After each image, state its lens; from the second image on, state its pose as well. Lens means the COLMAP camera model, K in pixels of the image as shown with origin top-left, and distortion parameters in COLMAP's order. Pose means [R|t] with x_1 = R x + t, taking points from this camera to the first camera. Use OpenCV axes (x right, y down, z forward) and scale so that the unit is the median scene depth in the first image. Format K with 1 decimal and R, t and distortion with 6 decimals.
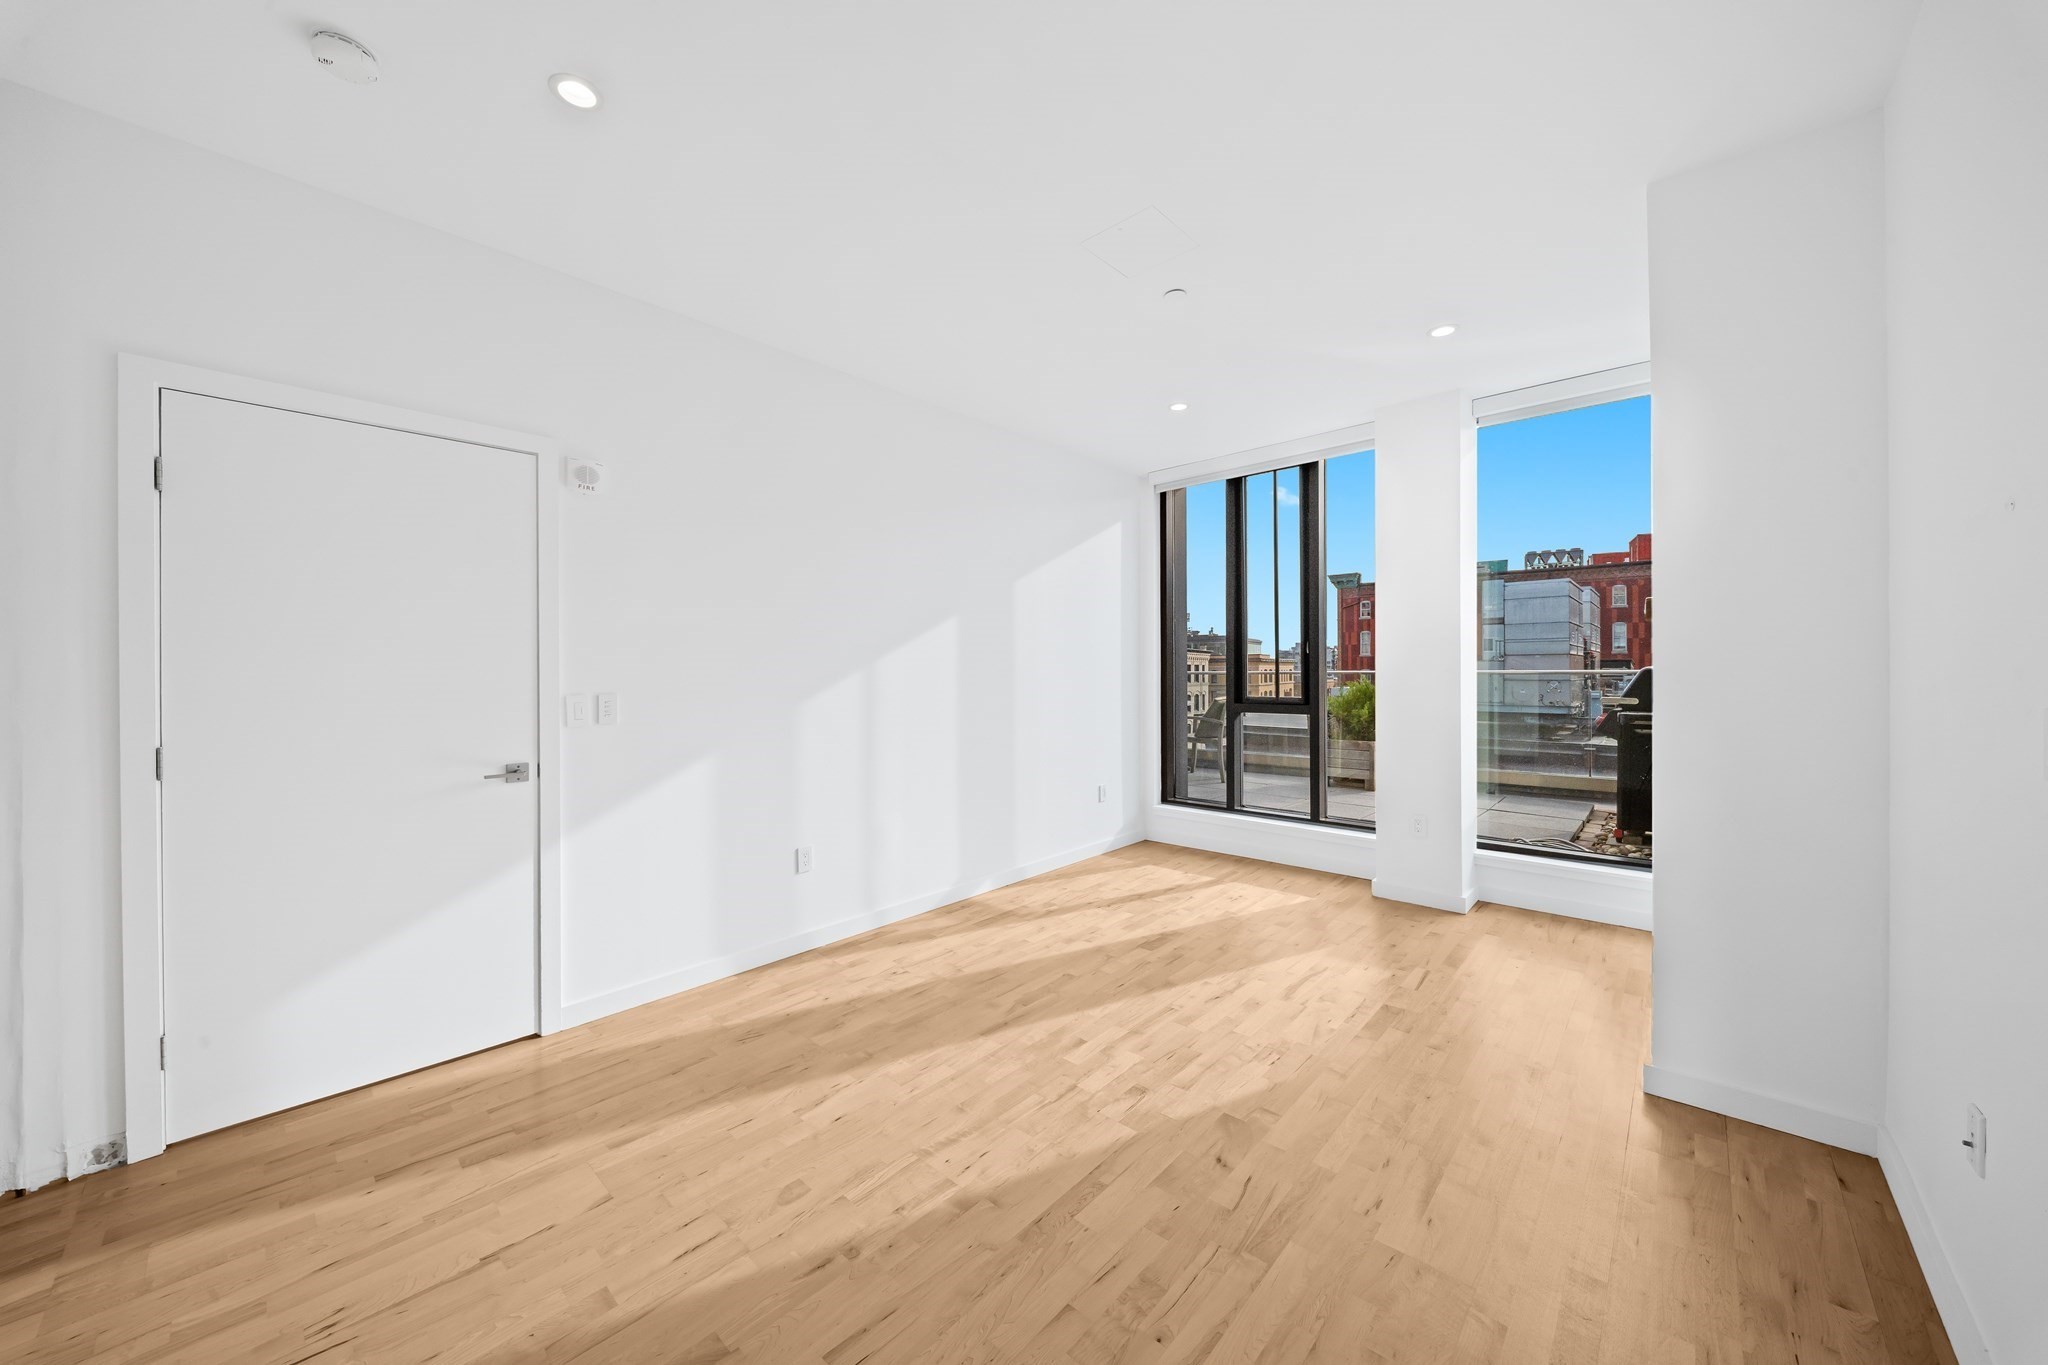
lens RADIAL K [[723.0, 0, 1027.9], [0, 723.0, 676.4], [0, 0, 1]] dist [0.002592, -0.003348]
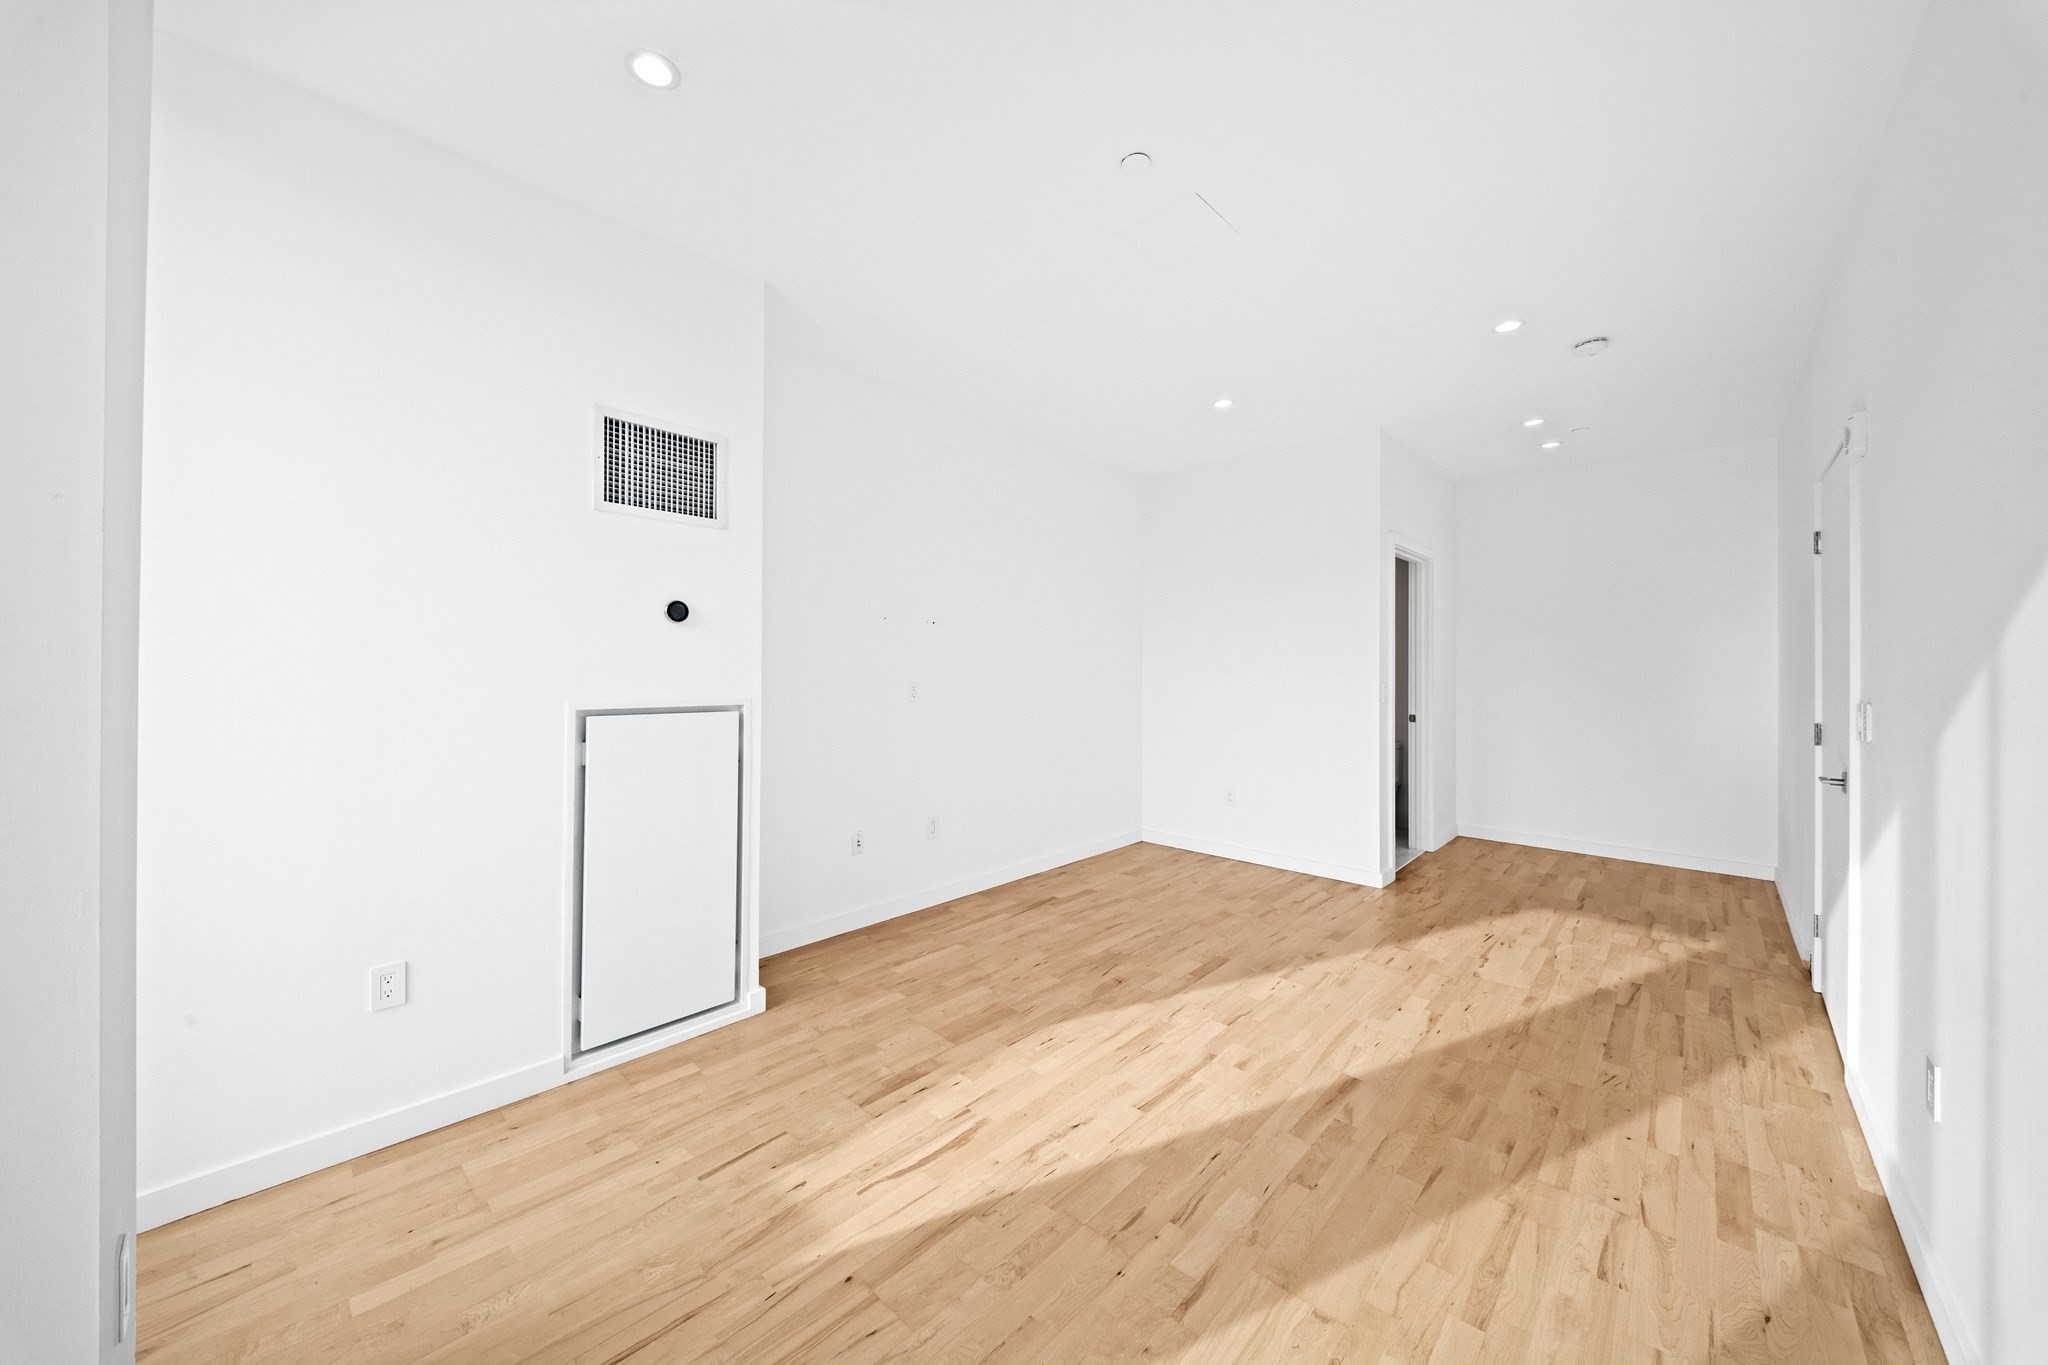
lens RADIAL K [[723.0, 0, 1014.1], [0, 723.0, 658.6], [0, 0, 1]] dist [0.002592, -0.003348]
pose [[-0.999737, 0.001670, 0.022850, 0.269830], [0.001449, 0.999952, -0.009681, -0.015954], [-0.022866, -0.009645, -0.999692, 1.524106]]
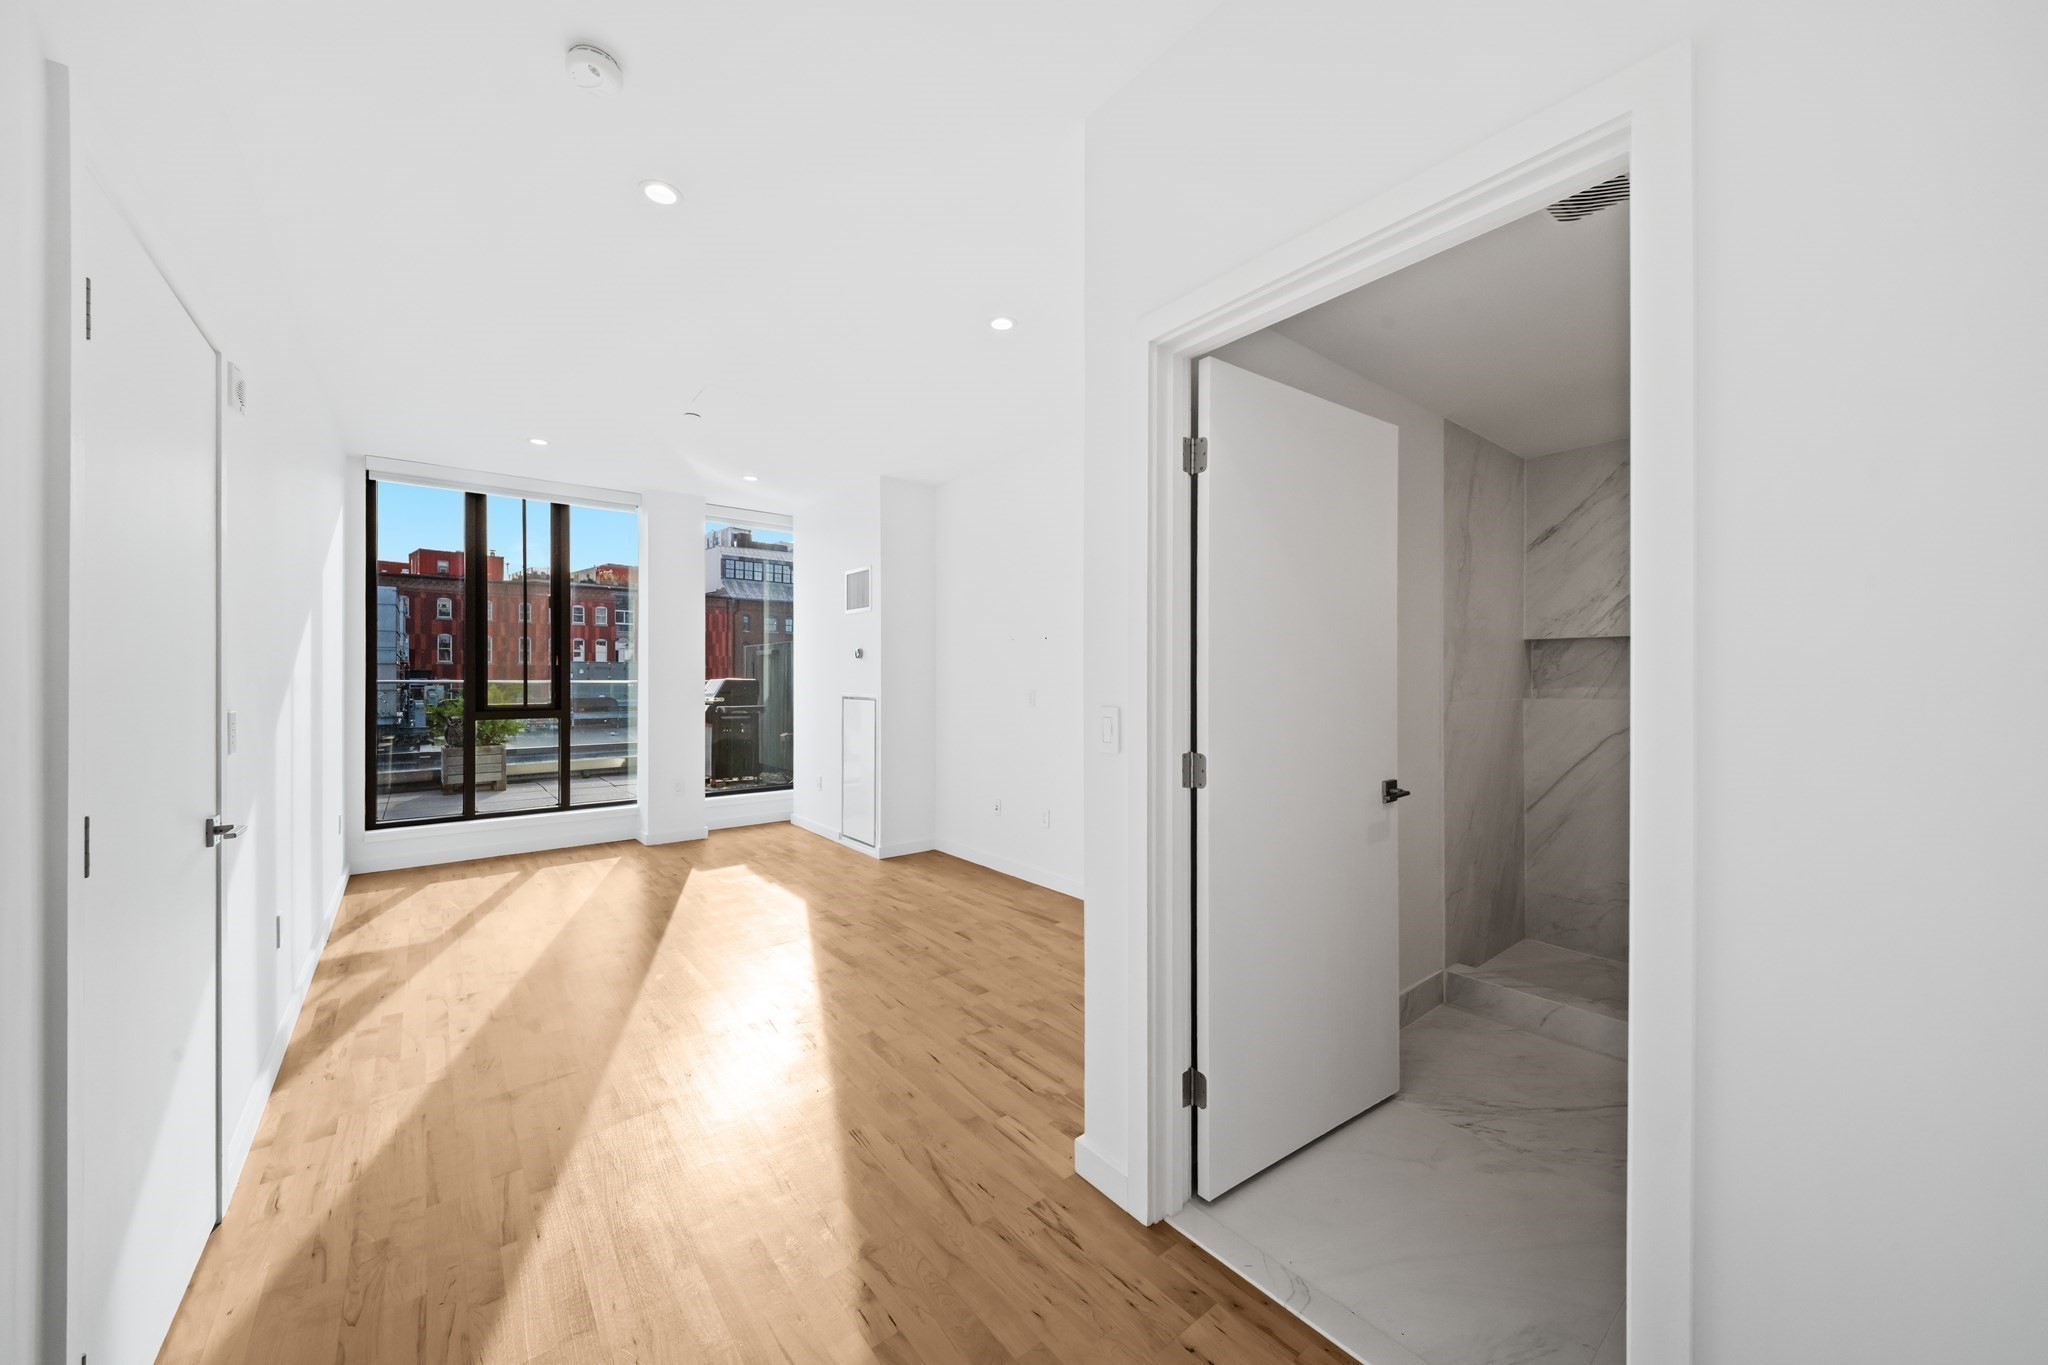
lens RADIAL K [[723.0, 0, 1010.4], [0, 723.0, 688.7], [0, 0, 1]] dist [0.002592, -0.003348]
pose [[0.160424, -0.006377, 0.987028, -0.964038], [0.003259, 0.999977, 0.005931, -0.001349], [-0.987043, 0.002265, 0.160441, 0.129293]]
